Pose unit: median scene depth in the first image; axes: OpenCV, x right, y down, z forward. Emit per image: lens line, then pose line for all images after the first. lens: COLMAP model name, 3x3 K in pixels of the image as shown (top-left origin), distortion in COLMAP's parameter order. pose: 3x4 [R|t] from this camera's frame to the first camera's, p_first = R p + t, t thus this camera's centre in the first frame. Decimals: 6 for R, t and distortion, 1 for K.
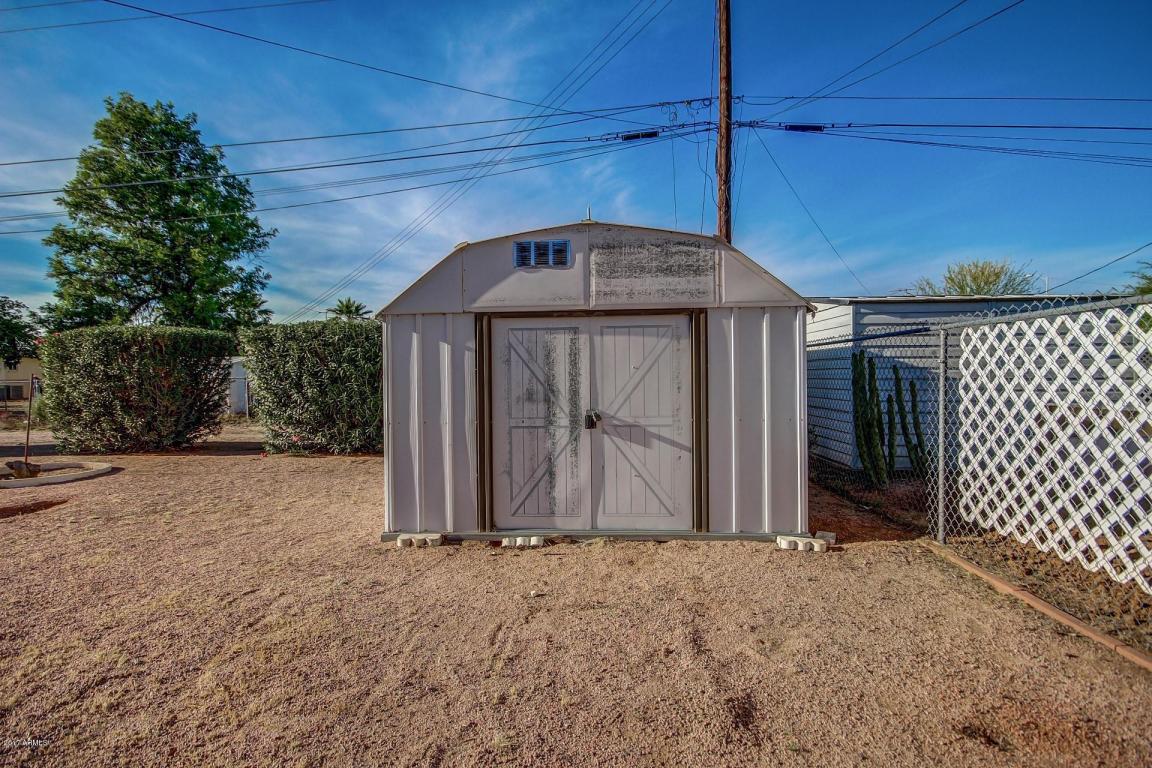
lens RADIAL K [[585.0, 0, 565.9], [0, 585.0, 377.8], [0, 0, 1]] dist [0.004602, 0.001202]
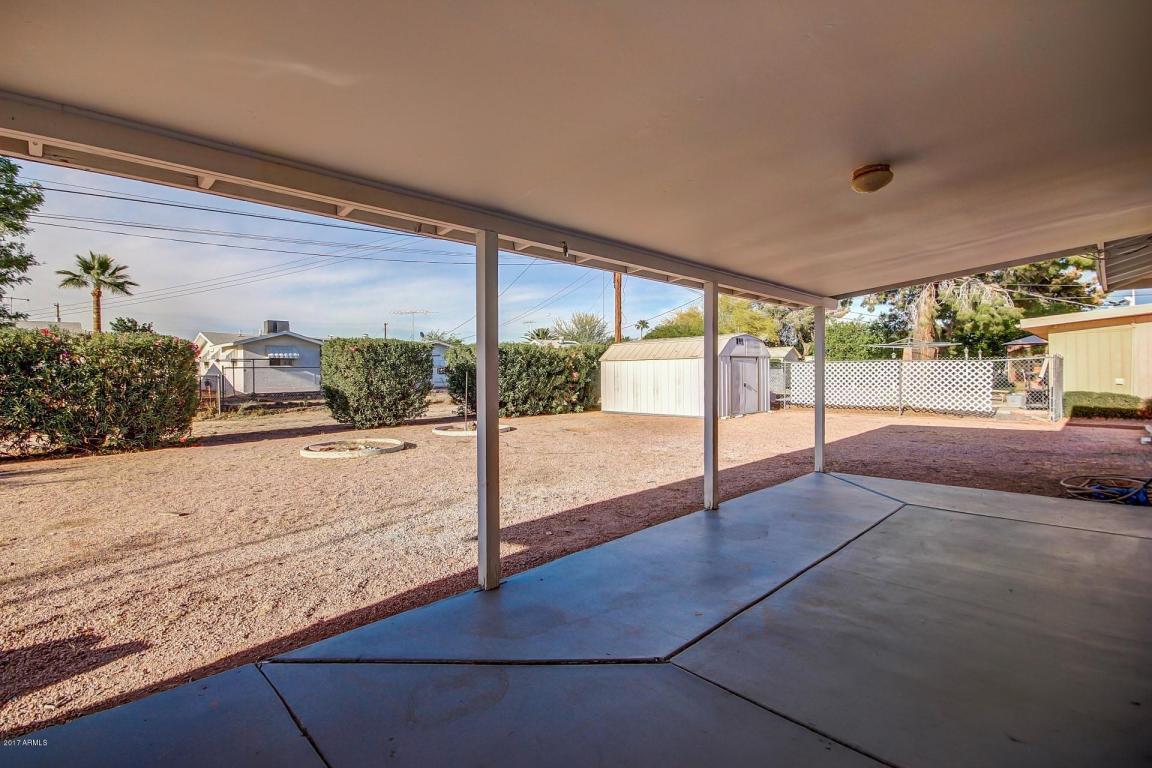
lens RADIAL K [[534.1, 0, 575.6], [0, 534.1, 379.2], [0, 0, 1]] dist [0.000481, 0.000807]
pose [[0.660590, -0.003067, 0.750741, -1.583219], [0.004107, 0.999991, 0.000472, 0.014343], [-0.750736, 0.002771, 0.660597, -0.238353]]
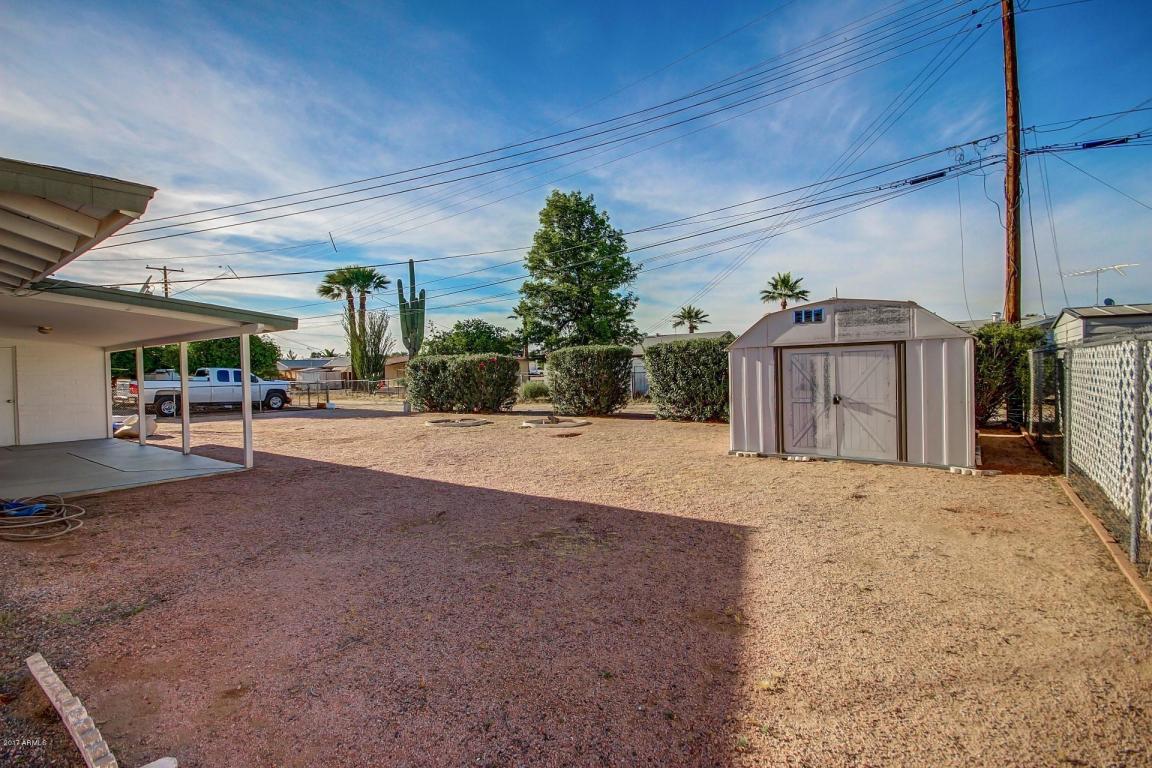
lens RADIAL K [[534.1, 0, 571.4], [0, 534.1, 376.7], [0, 0, 1]] dist [0.000481, 0.000807]
pose [[0.843485, -0.003157, -0.537144, 0.118946], [0.011854, 0.999849, 0.012738, -0.017921], [0.537022, -0.017112, 0.843394, -0.454377]]
